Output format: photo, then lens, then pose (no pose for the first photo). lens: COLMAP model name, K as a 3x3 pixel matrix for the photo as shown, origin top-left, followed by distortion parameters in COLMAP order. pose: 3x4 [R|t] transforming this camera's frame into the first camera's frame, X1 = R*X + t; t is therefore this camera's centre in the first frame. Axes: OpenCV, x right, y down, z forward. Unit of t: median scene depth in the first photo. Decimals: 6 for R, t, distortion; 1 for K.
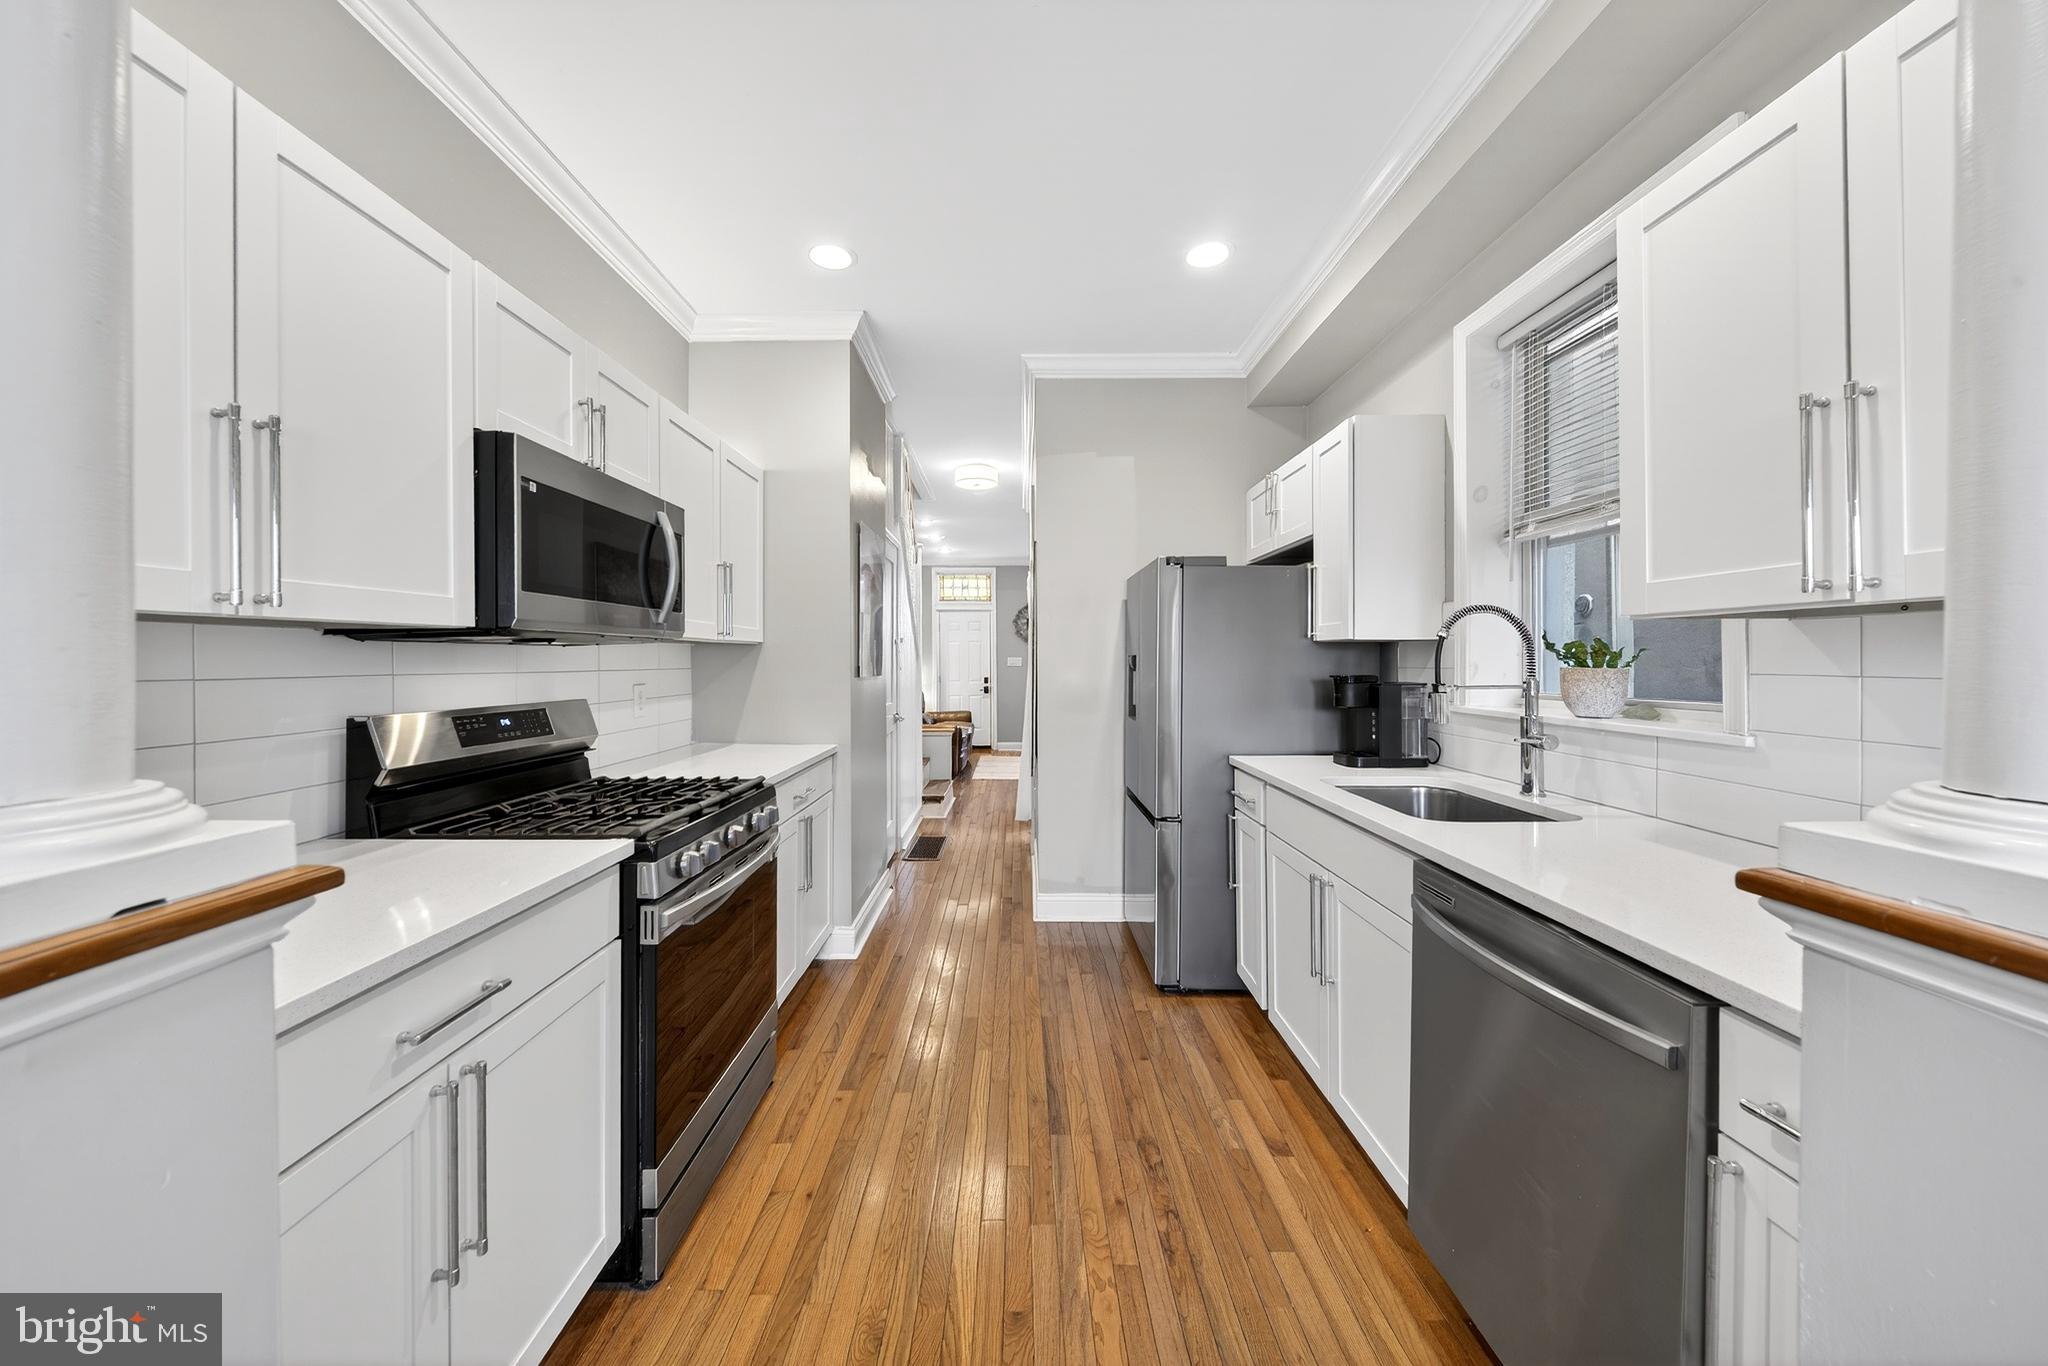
lens RADIAL K [[715.9, 0, 1021.7], [0, 715.9, 687.8], [0, 0, 1]] dist [0.015251, -0.012136]
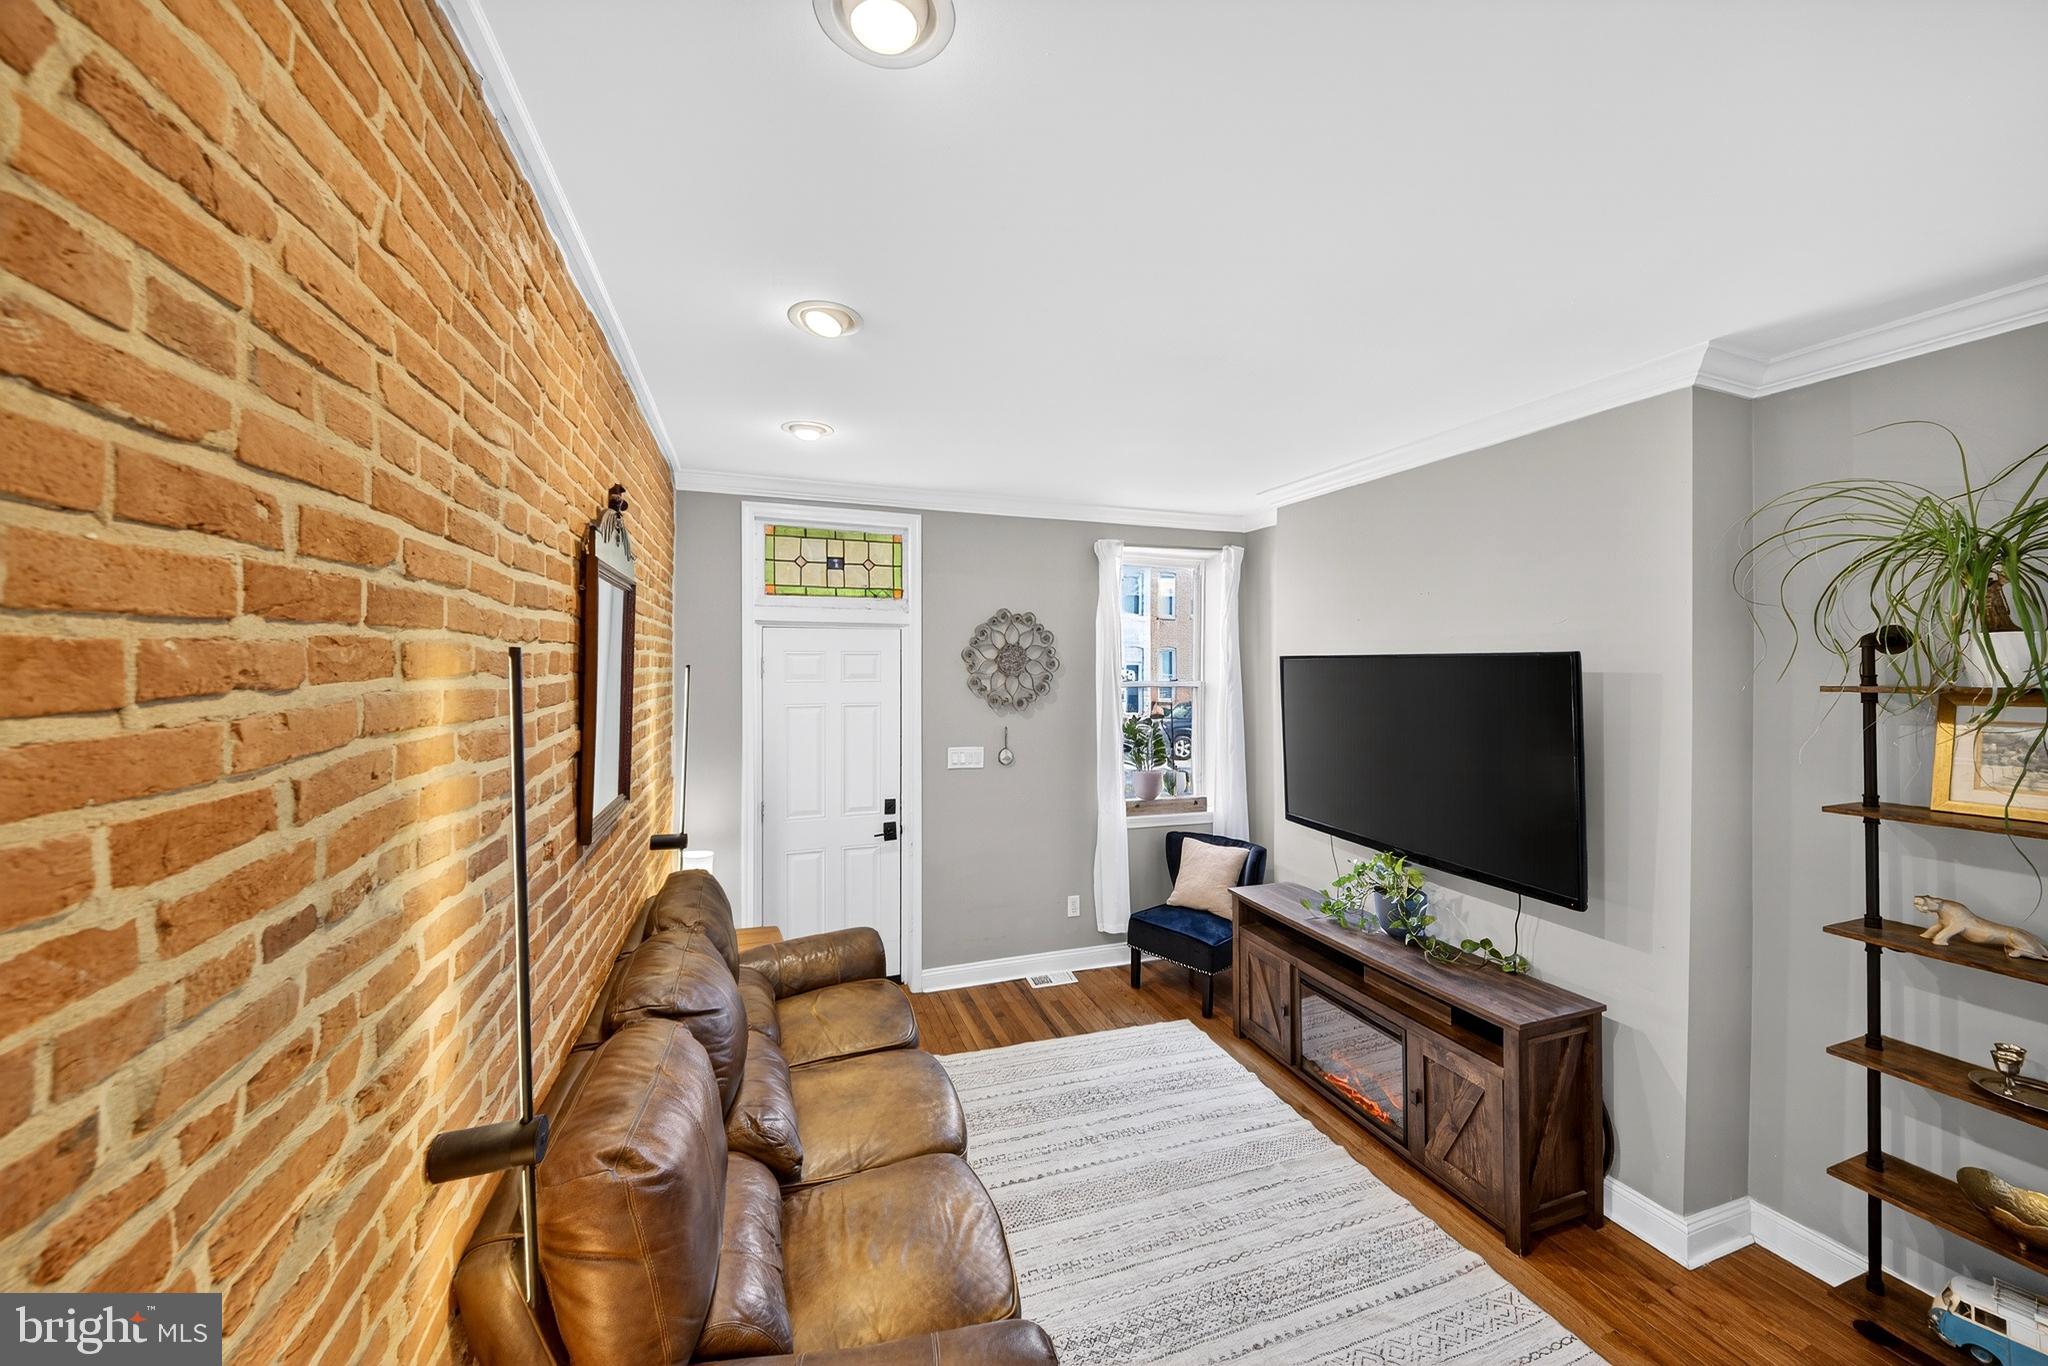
lens RADIAL K [[720.0, 0, 1010.8], [0, 720.0, 654.8], [0, 0, 1]] dist [0.008935, -0.009768]
pose [[0.949060, 0.008982, 0.314968, -0.510933], [0.004582, 0.999094, -0.042299, -0.349290], [-0.315063, 0.041588, 0.948159, 2.844654]]
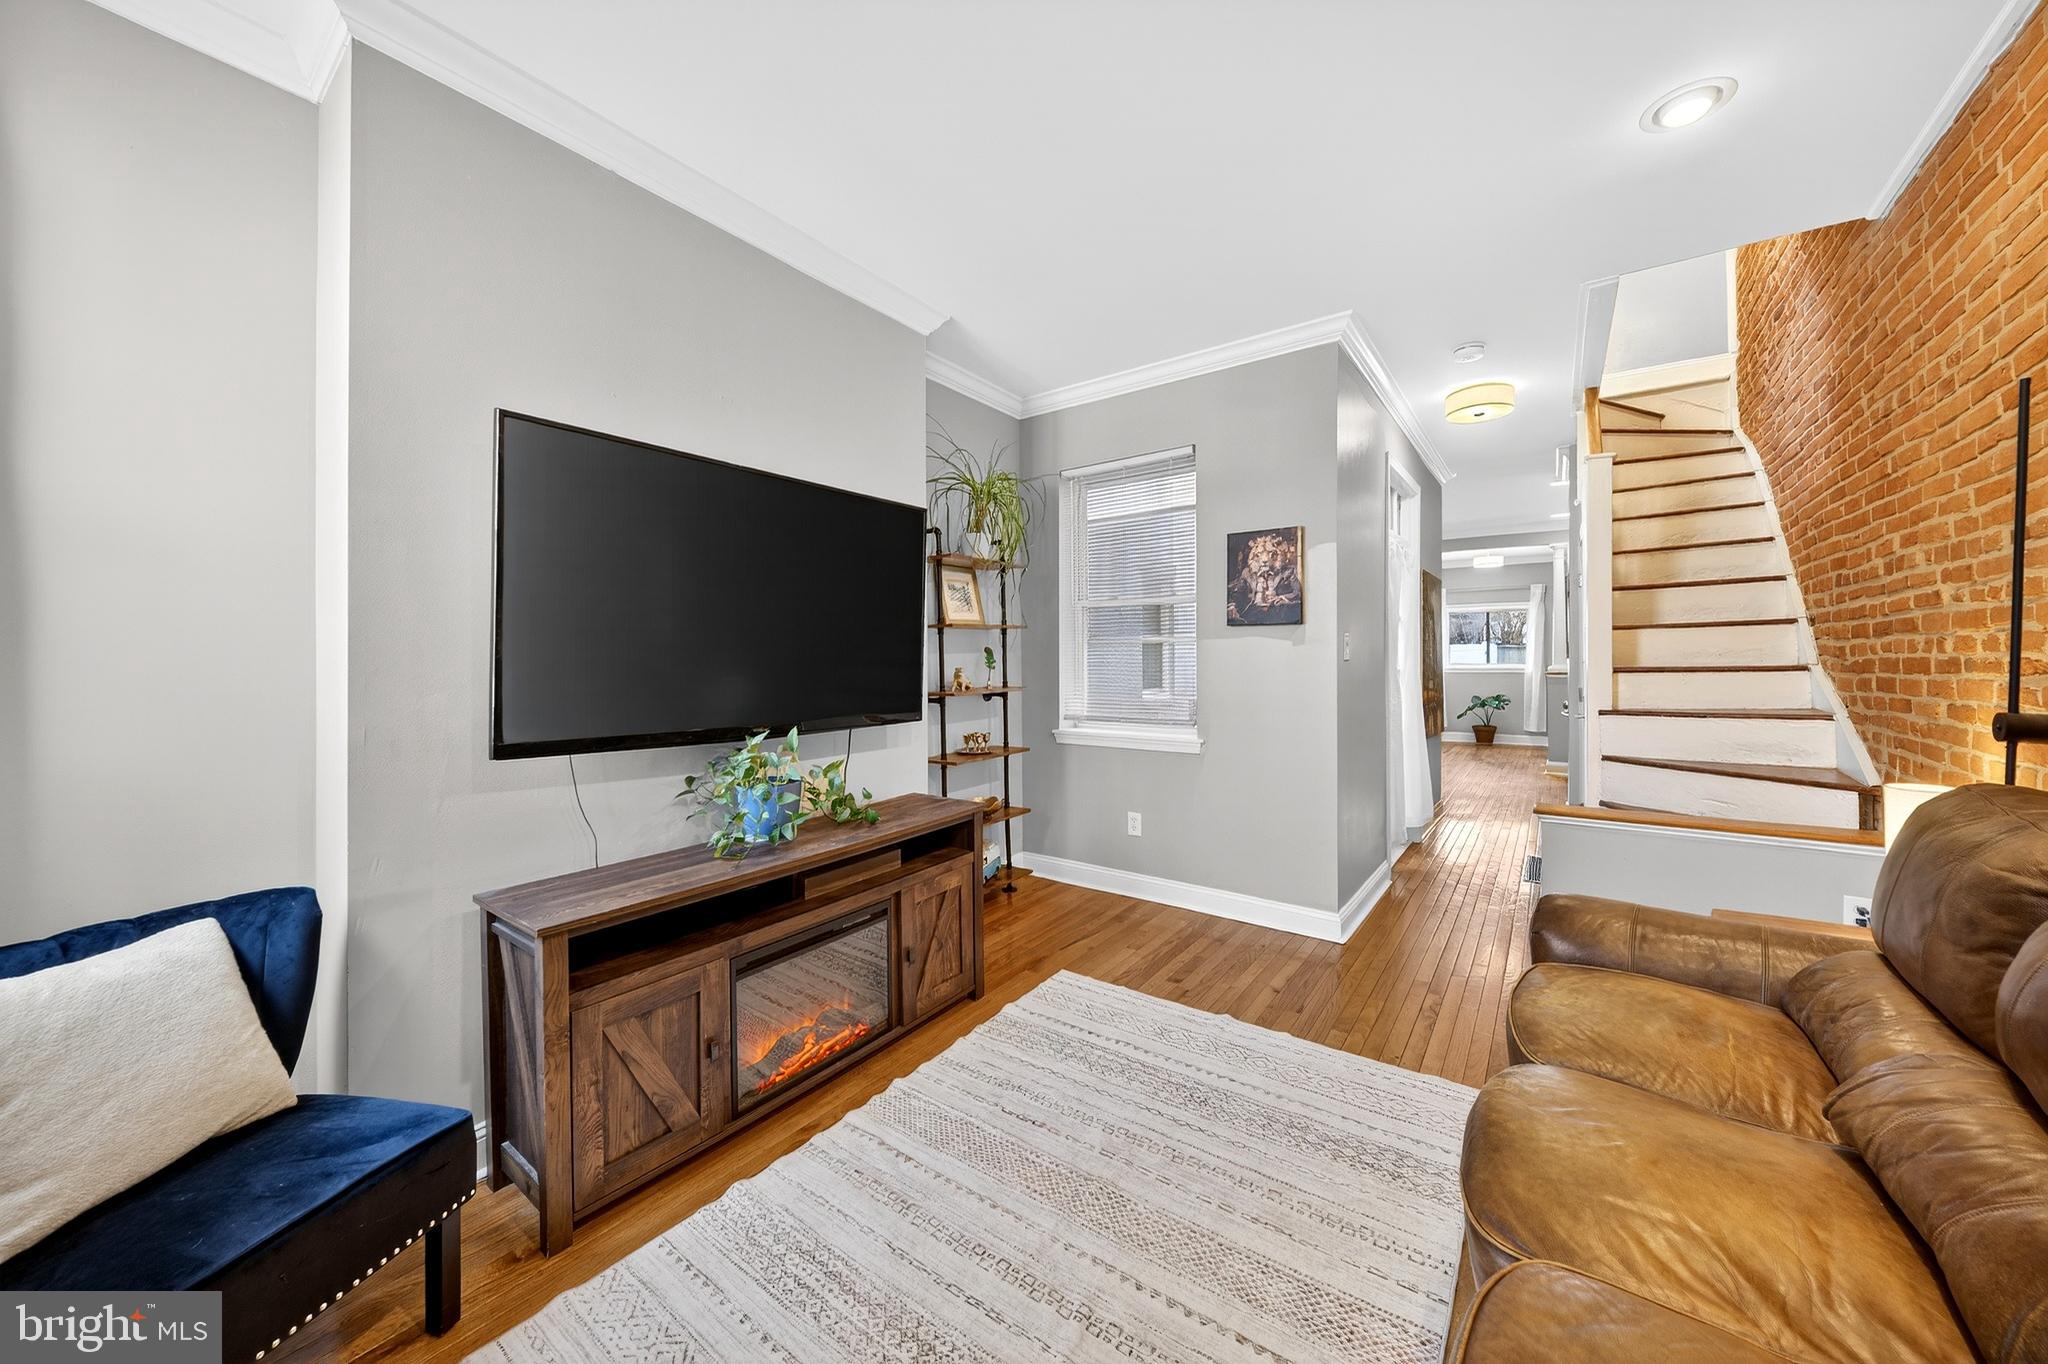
lens RADIAL K [[722.4, 0, 1034.8], [0, 722.4, 659.7], [0, 0, 1]] dist [0.013963, -0.008484]
pose [[-0.806442, 0.003530, 0.591302, -0.317849], [0.024085, 0.999348, 0.026882, -0.154239], [-0.590822, 0.035921, -0.806002, 4.502409]]
